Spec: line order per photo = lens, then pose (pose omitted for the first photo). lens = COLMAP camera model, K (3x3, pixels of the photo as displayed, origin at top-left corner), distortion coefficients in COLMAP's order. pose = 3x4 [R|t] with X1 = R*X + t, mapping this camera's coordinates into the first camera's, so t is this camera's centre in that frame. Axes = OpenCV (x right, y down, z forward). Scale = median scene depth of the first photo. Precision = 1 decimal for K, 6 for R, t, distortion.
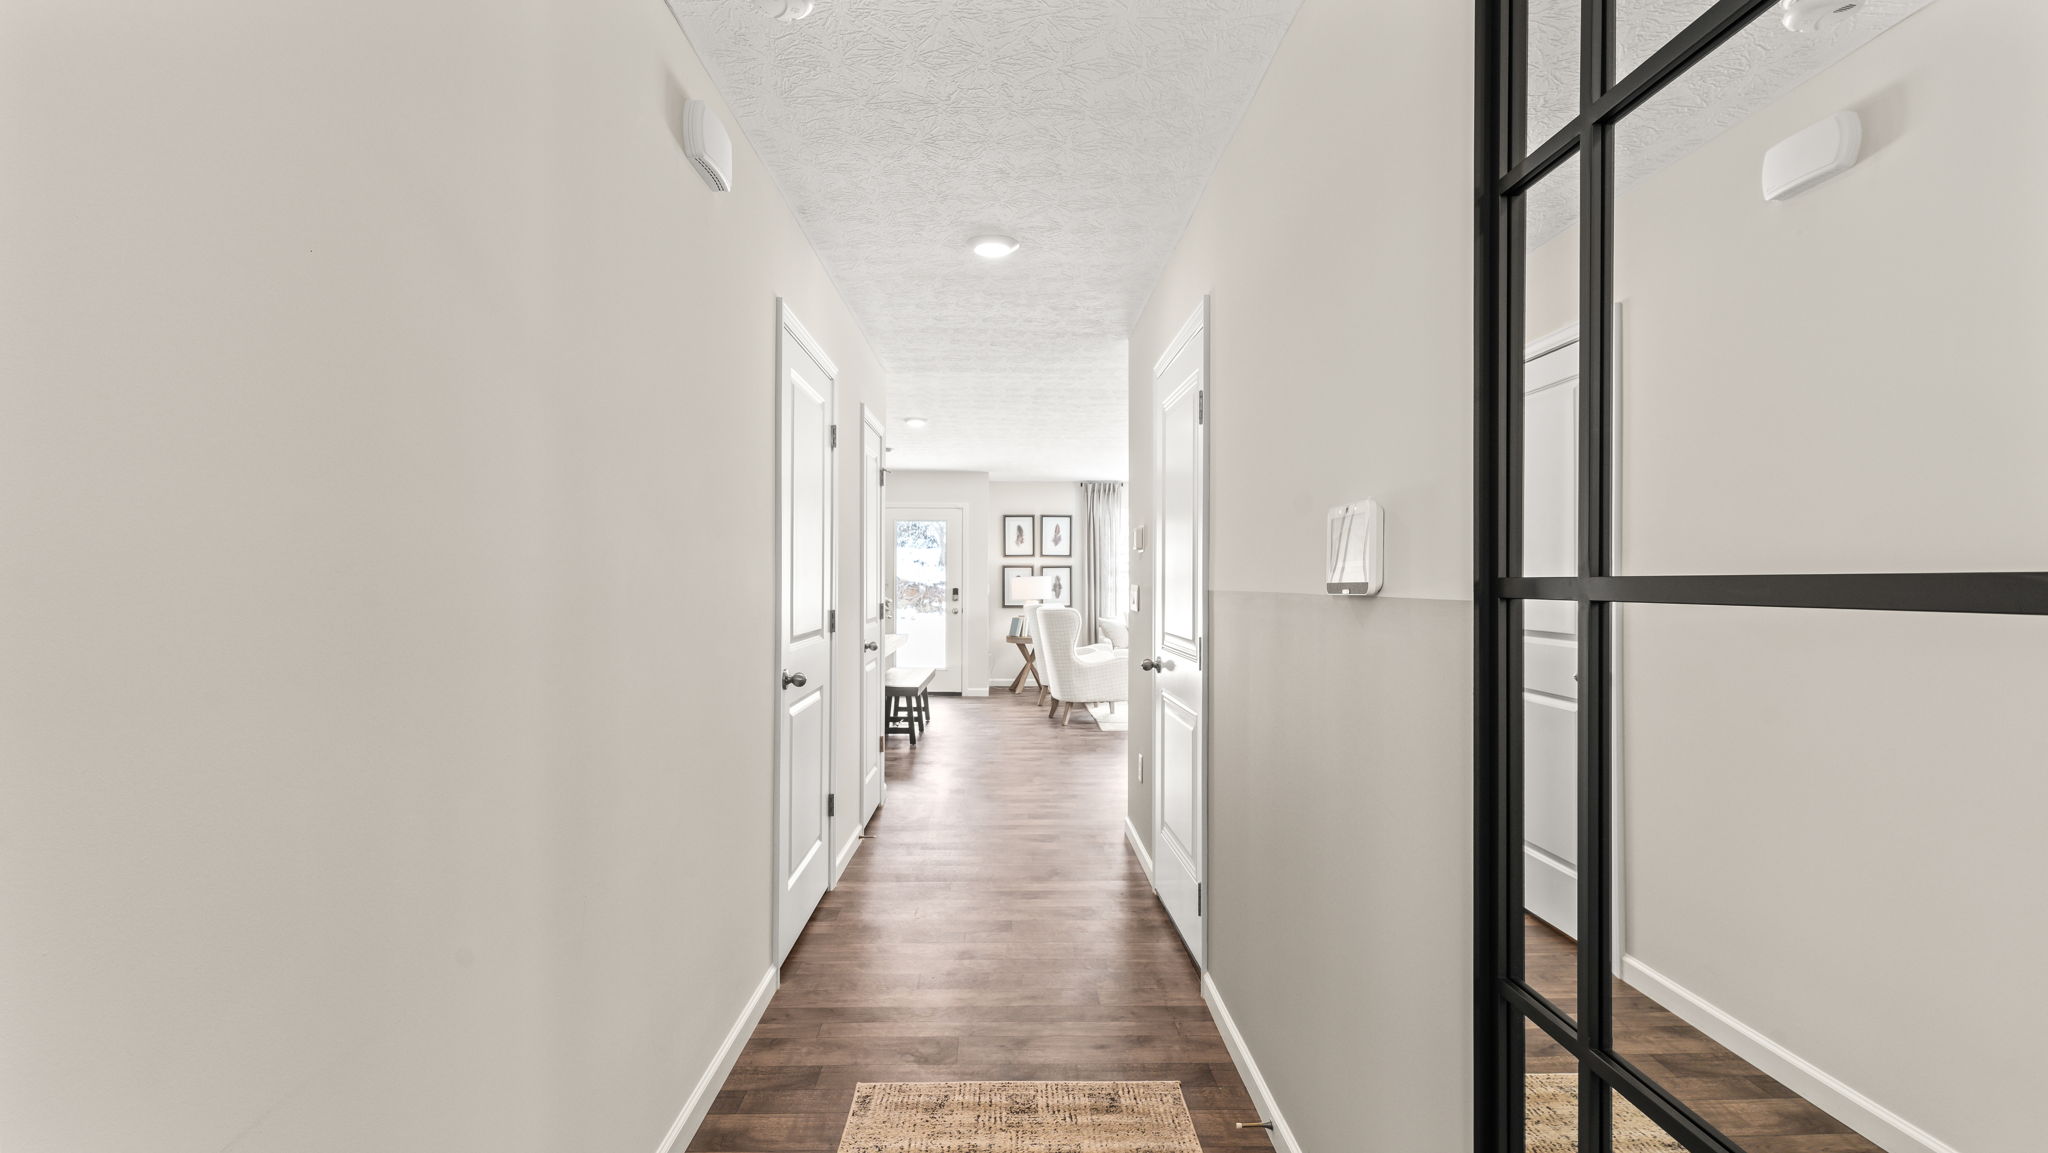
lens RADIAL K [[911.5, 0, 1017.3], [0, 911.5, 582.6], [0, 0, 1]] dist [-0.001580, 0.000818]
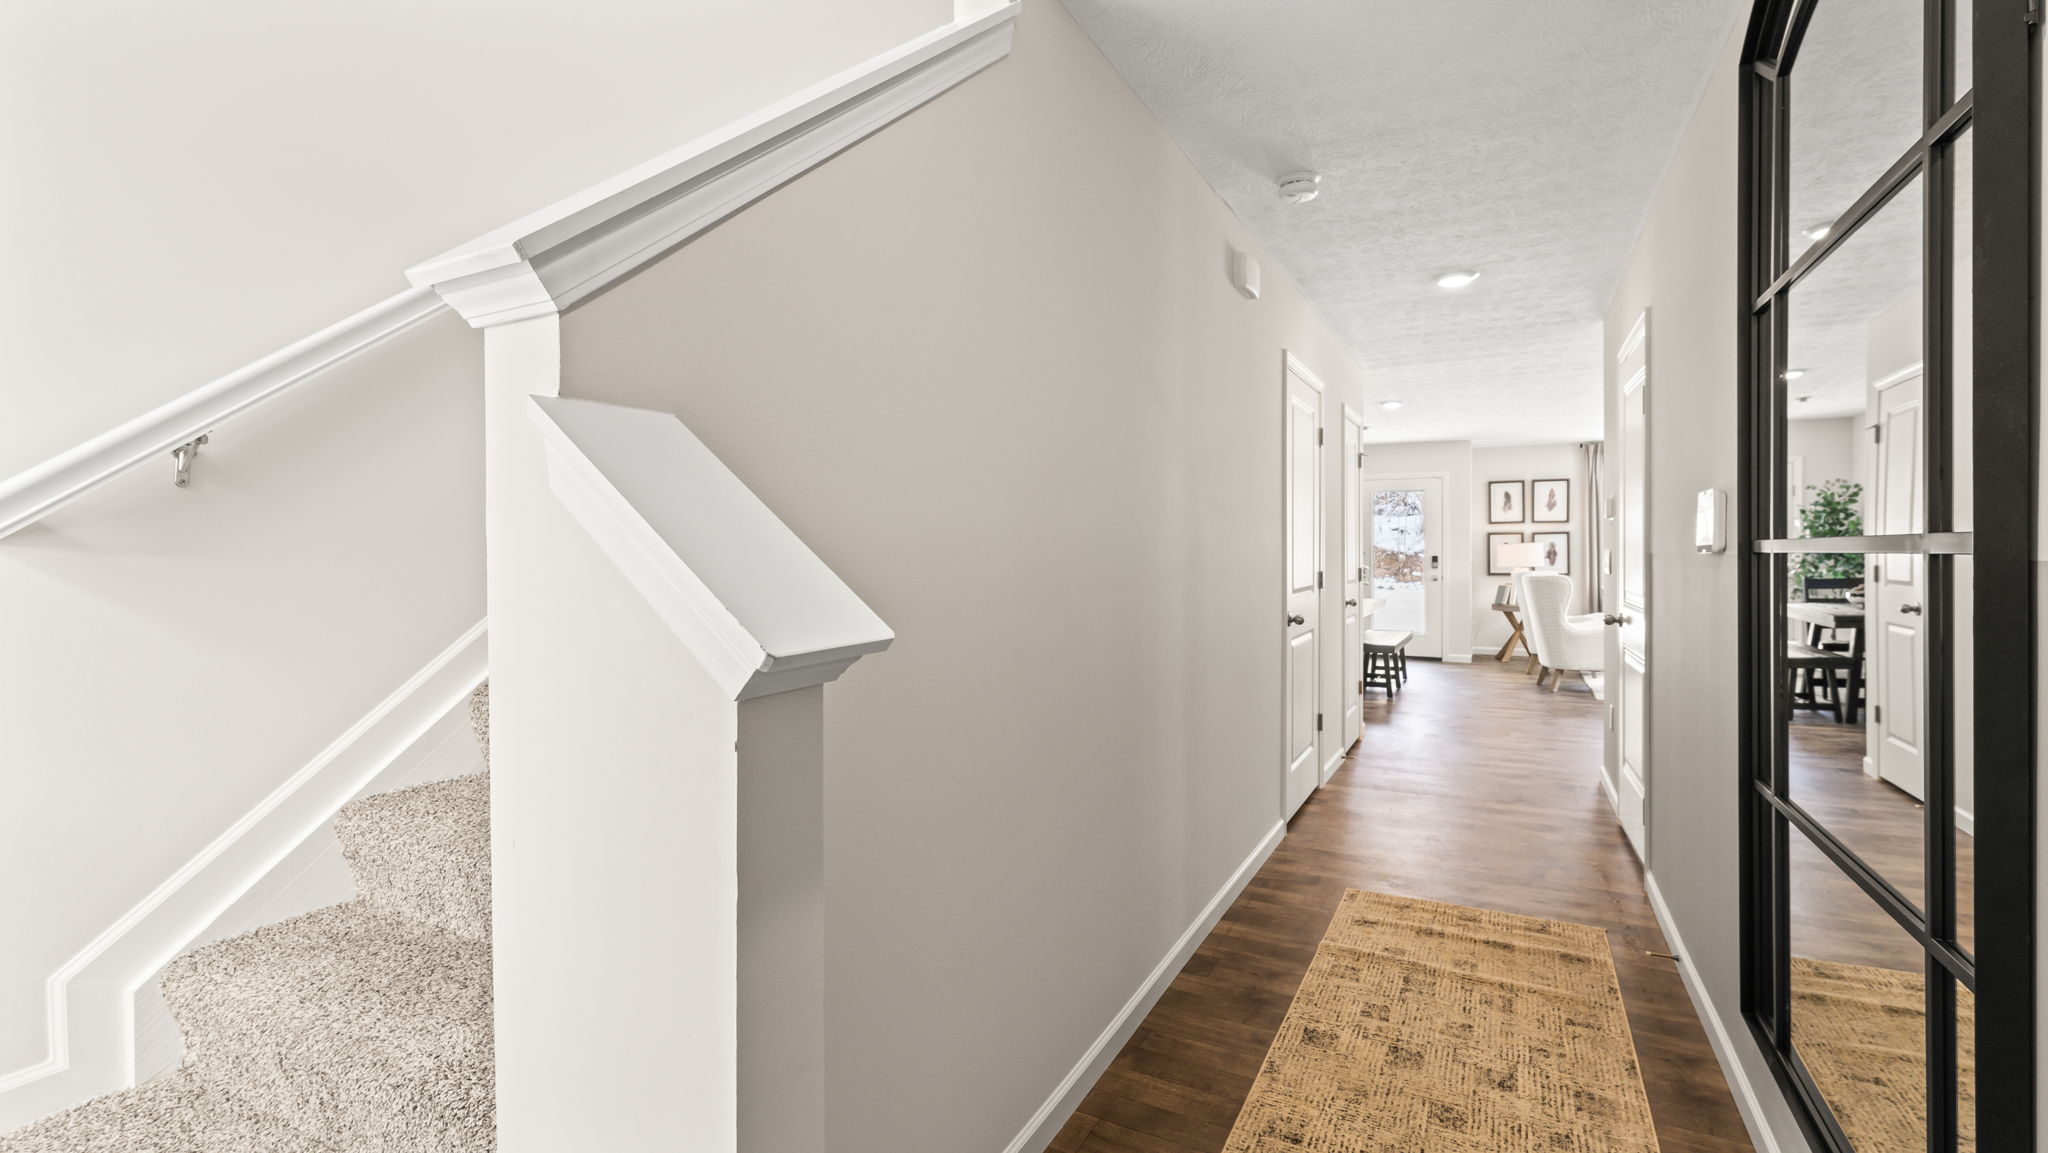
lens RADIAL K [[911.5, 0, 1012.5], [0, 911.5, 569.0], [0, 0, 1]] dist [-0.001580, 0.000818]
pose [[0.873275, -0.000876, -0.487226, 0.032245], [0.009200, 0.999850, 0.014691, 0.002617], [0.487140, -0.017312, 0.873152, -0.244974]]
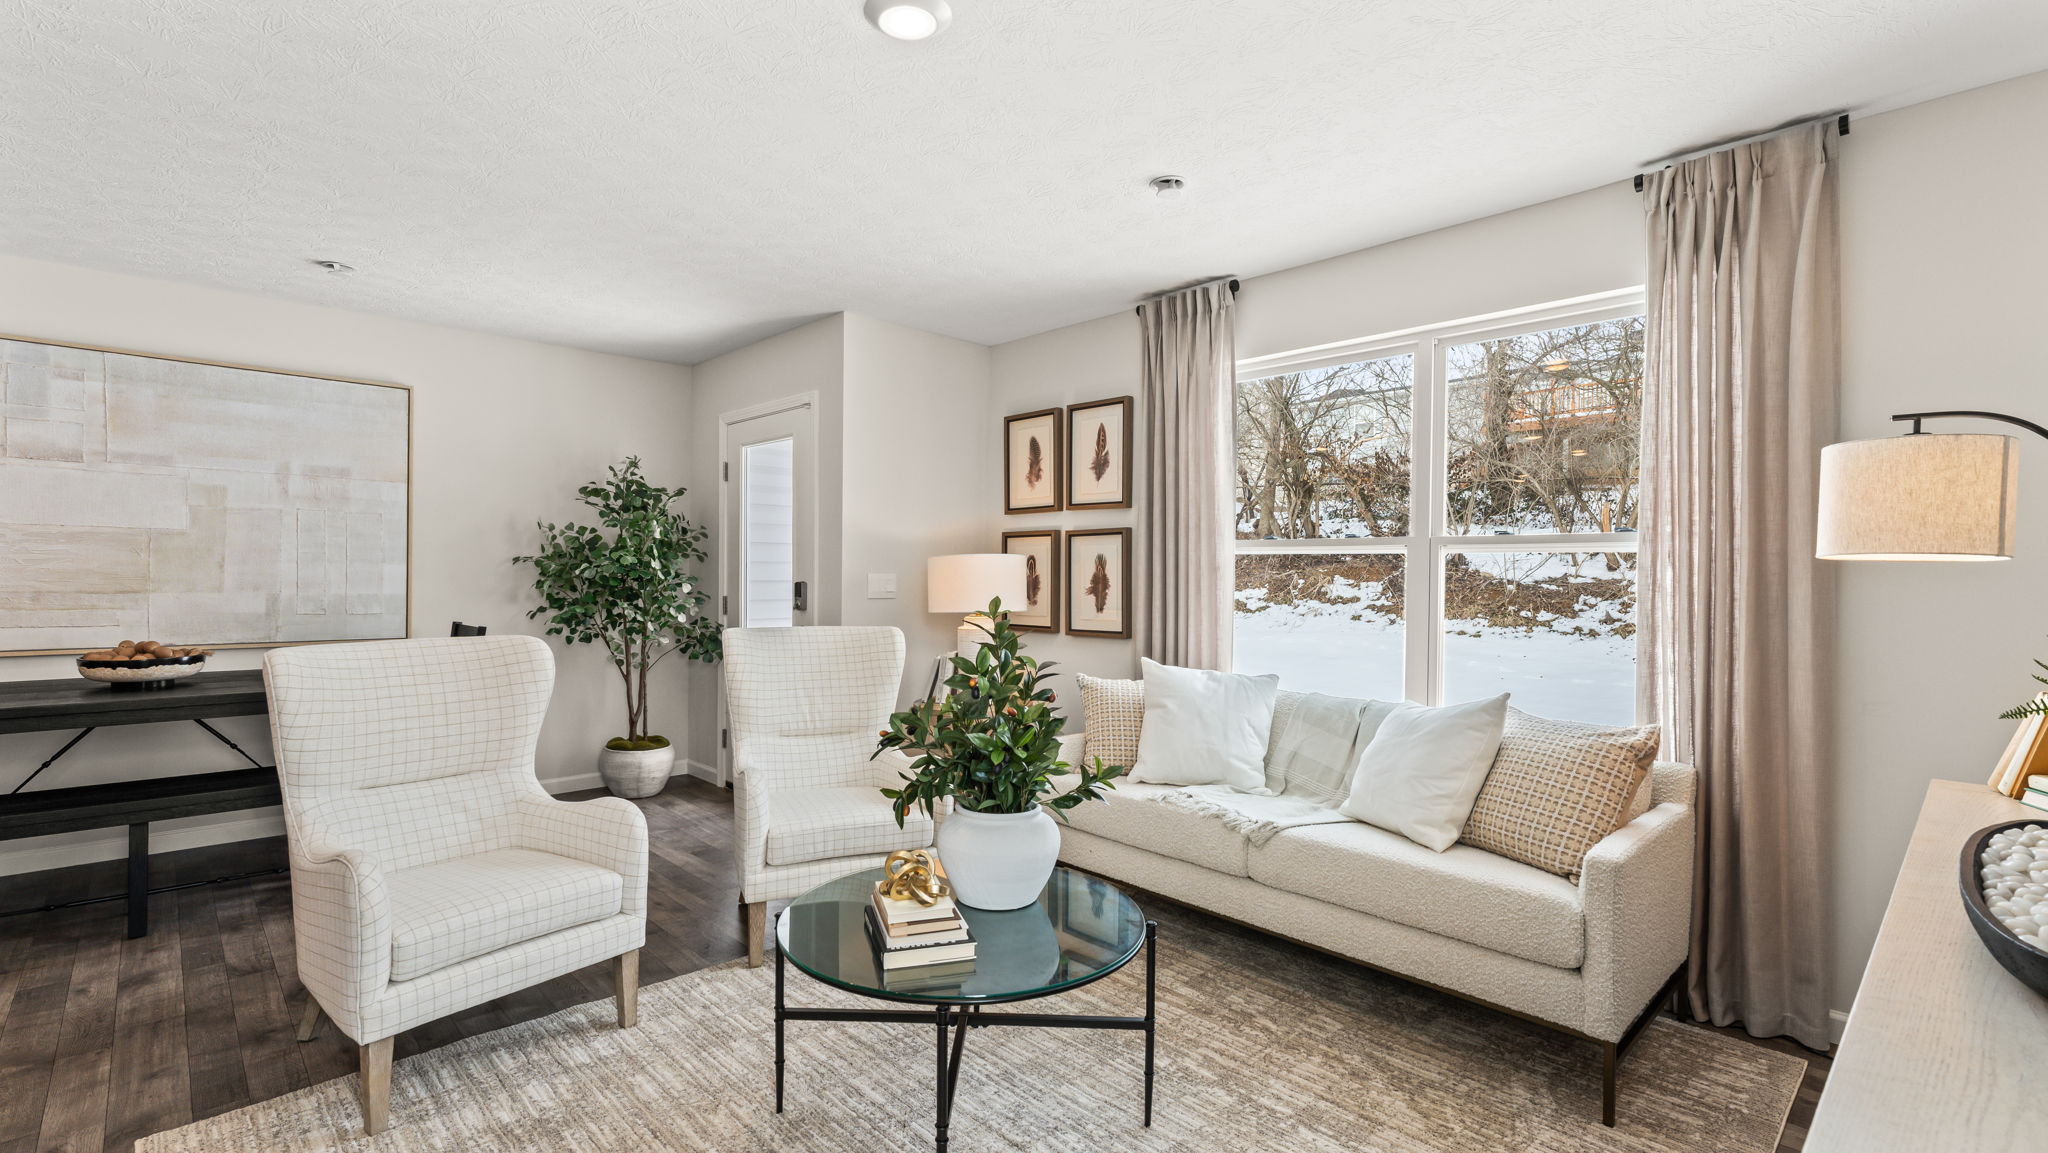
lens RADIAL K [[911.5, 0, 1010.4], [0, 911.5, 568.3], [0, 0, 1]] dist [-0.001580, 0.000818]
pose [[0.666596, 0.002614, -0.745414, 0.657614], [-0.011106, 0.999918, -0.006425, 0.001508], [0.745336, 0.012562, 0.666571, 1.507513]]
